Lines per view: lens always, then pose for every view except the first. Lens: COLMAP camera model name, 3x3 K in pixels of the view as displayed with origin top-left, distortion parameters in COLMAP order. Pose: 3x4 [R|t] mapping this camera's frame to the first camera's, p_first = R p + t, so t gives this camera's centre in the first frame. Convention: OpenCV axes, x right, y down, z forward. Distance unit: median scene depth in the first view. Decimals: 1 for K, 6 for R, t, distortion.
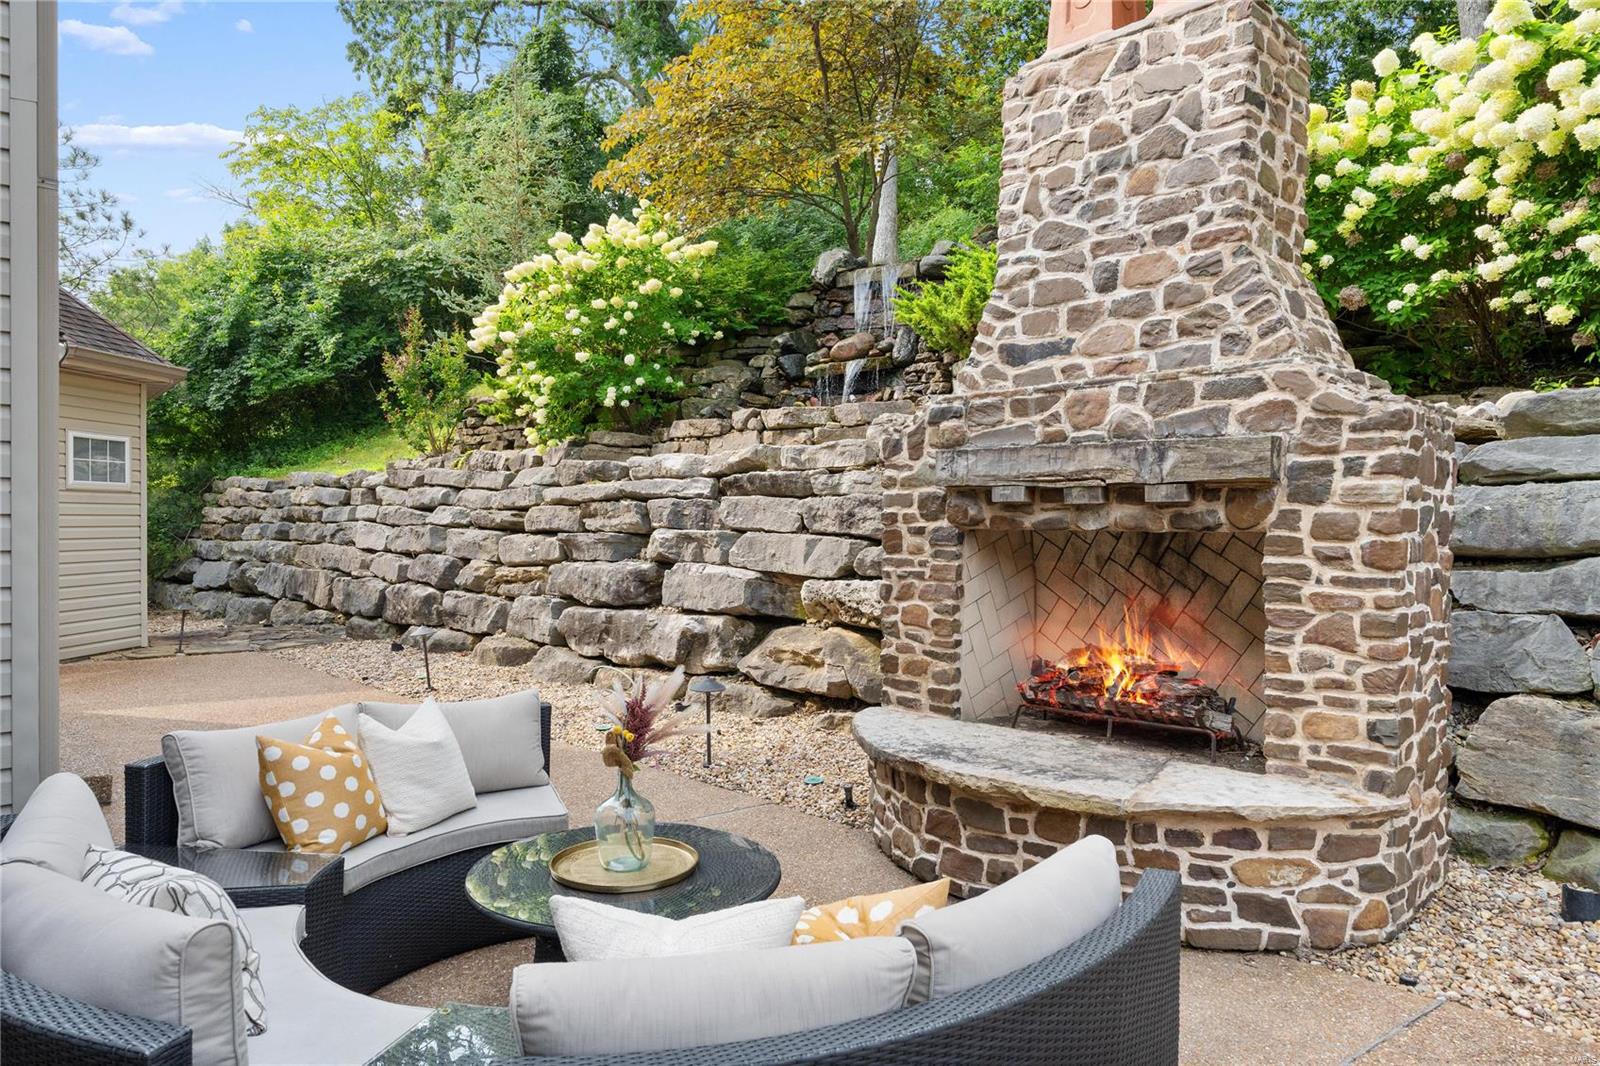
lens RADIAL K [[1063.5, 0, 799.6], [0, 1063.5, 533.9], [0, 0, 1]] dist [-0.005902, -0.001009]
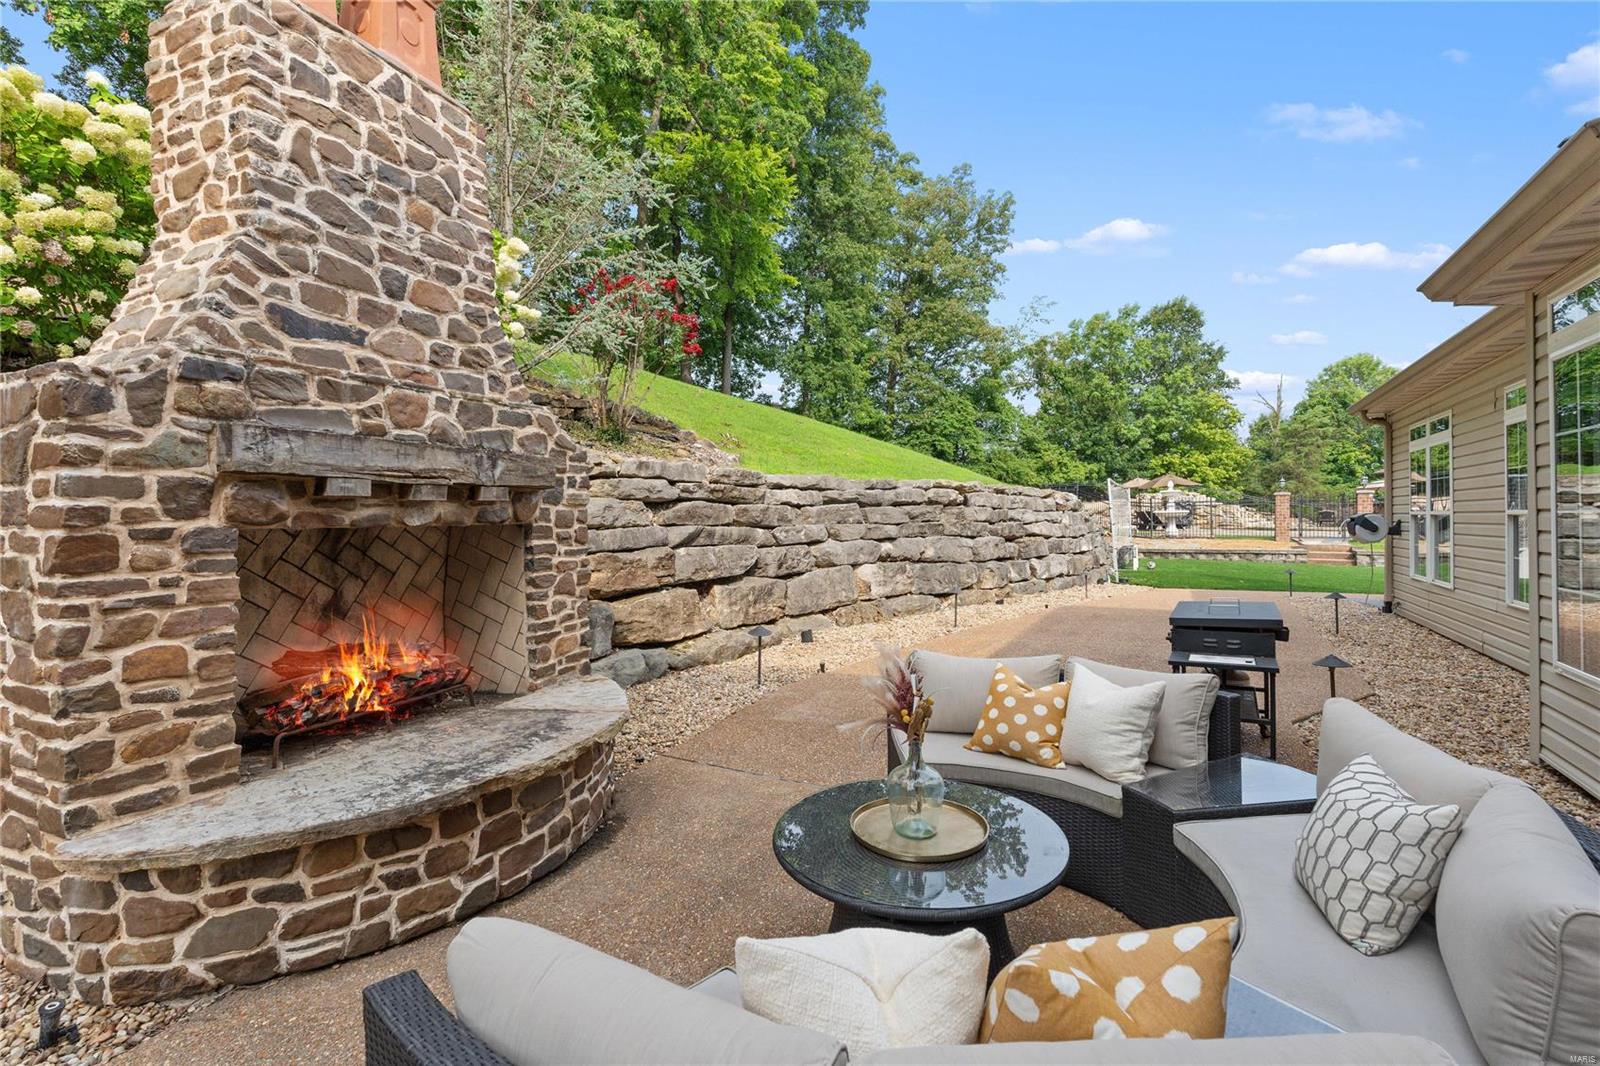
lens RADIAL K [[691.6, 0, 800.5], [0, 691.6, 518.2], [0, 0, 1]] dist [-0.009780, 0.000620]
pose [[-0.390237, -0.003232, 0.920709, -0.494347], [0.021452, 0.999690, 0.012602, -0.011285], [-0.920465, 0.024668, -0.390047, 0.902315]]
